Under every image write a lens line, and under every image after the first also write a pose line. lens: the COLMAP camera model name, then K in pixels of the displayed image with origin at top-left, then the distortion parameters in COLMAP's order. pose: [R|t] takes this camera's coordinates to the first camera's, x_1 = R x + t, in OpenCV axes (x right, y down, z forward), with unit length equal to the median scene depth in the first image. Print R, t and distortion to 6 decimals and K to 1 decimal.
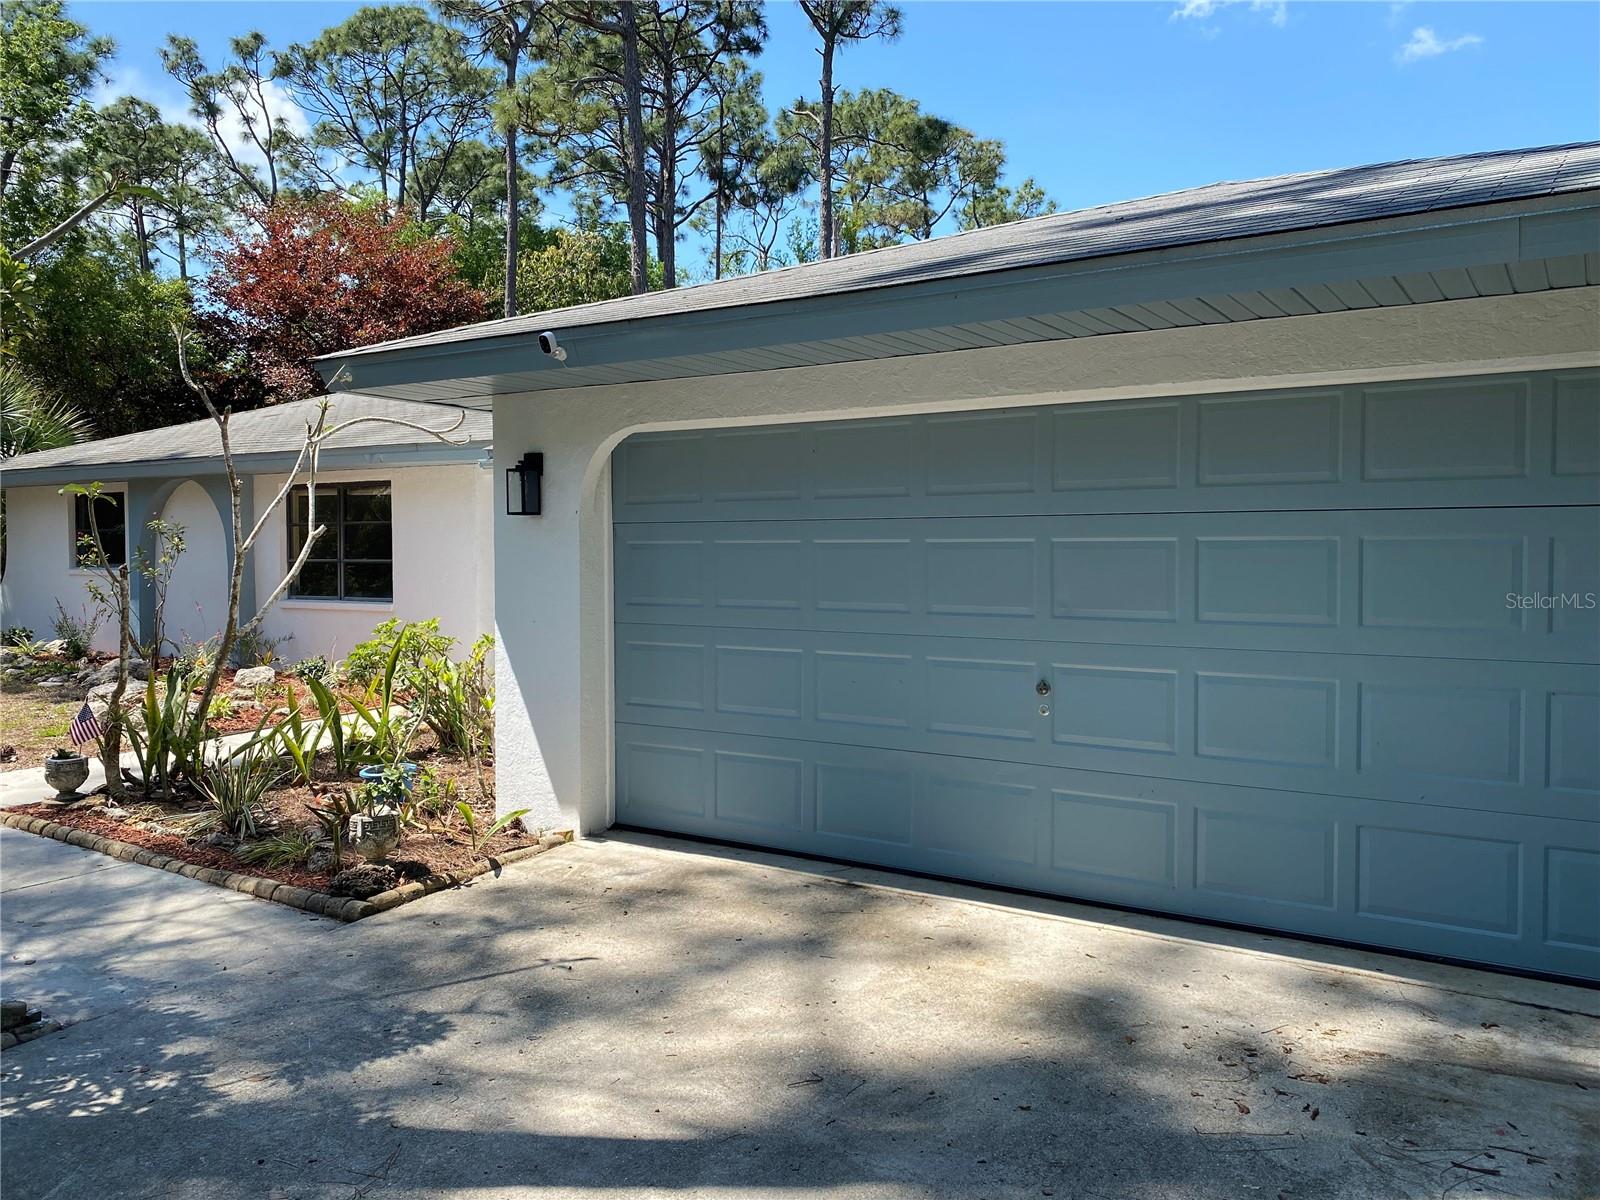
lens RADIAL K [[1241.7, 0, 792.0], [0, 1241.7, 600.2], [0, 0, 1]] dist [0.030126, -0.034259]
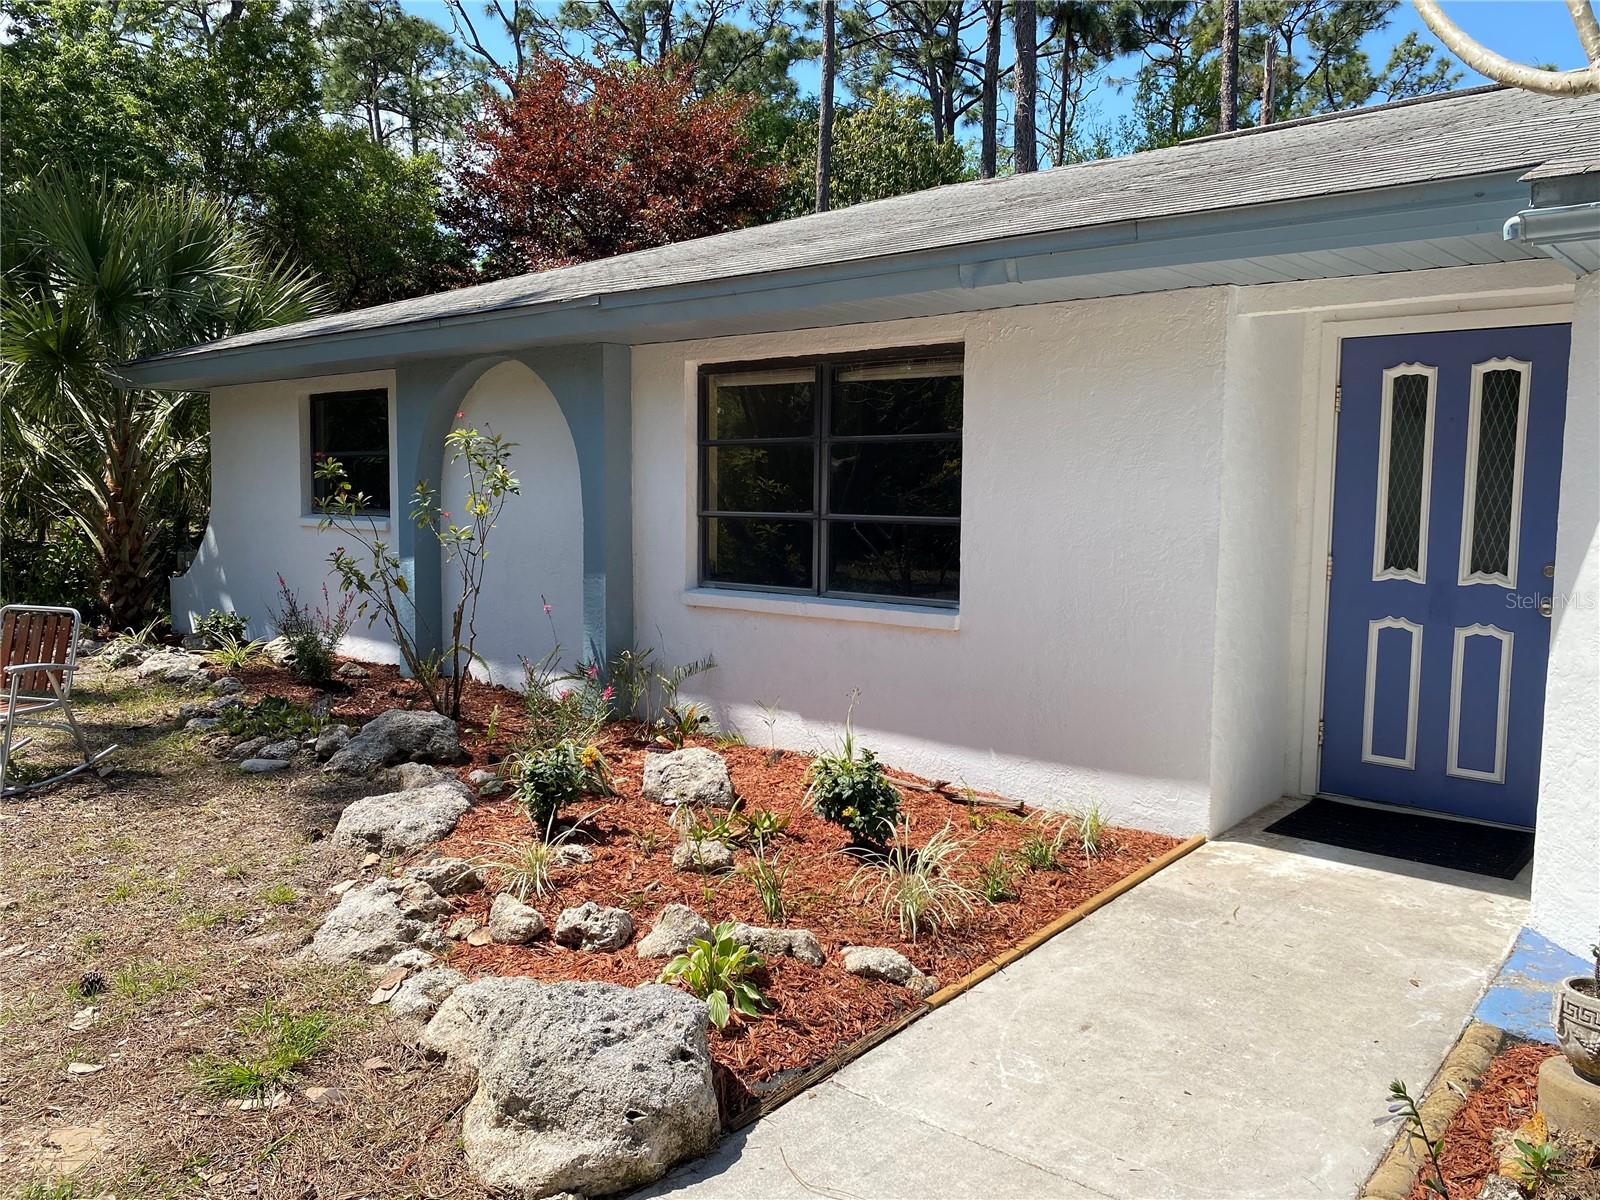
lens RADIAL K [[1241.7, 0, 808.5], [0, 1241.7, 597.6], [0, 0, 1]] dist [0.030126, -0.034259]
pose [[0.990056, 0.023860, -0.138639, -0.259339], [-0.017350, 0.998698, 0.047980, -0.019948], [0.139603, -0.045098, 0.989180, 0.450484]]
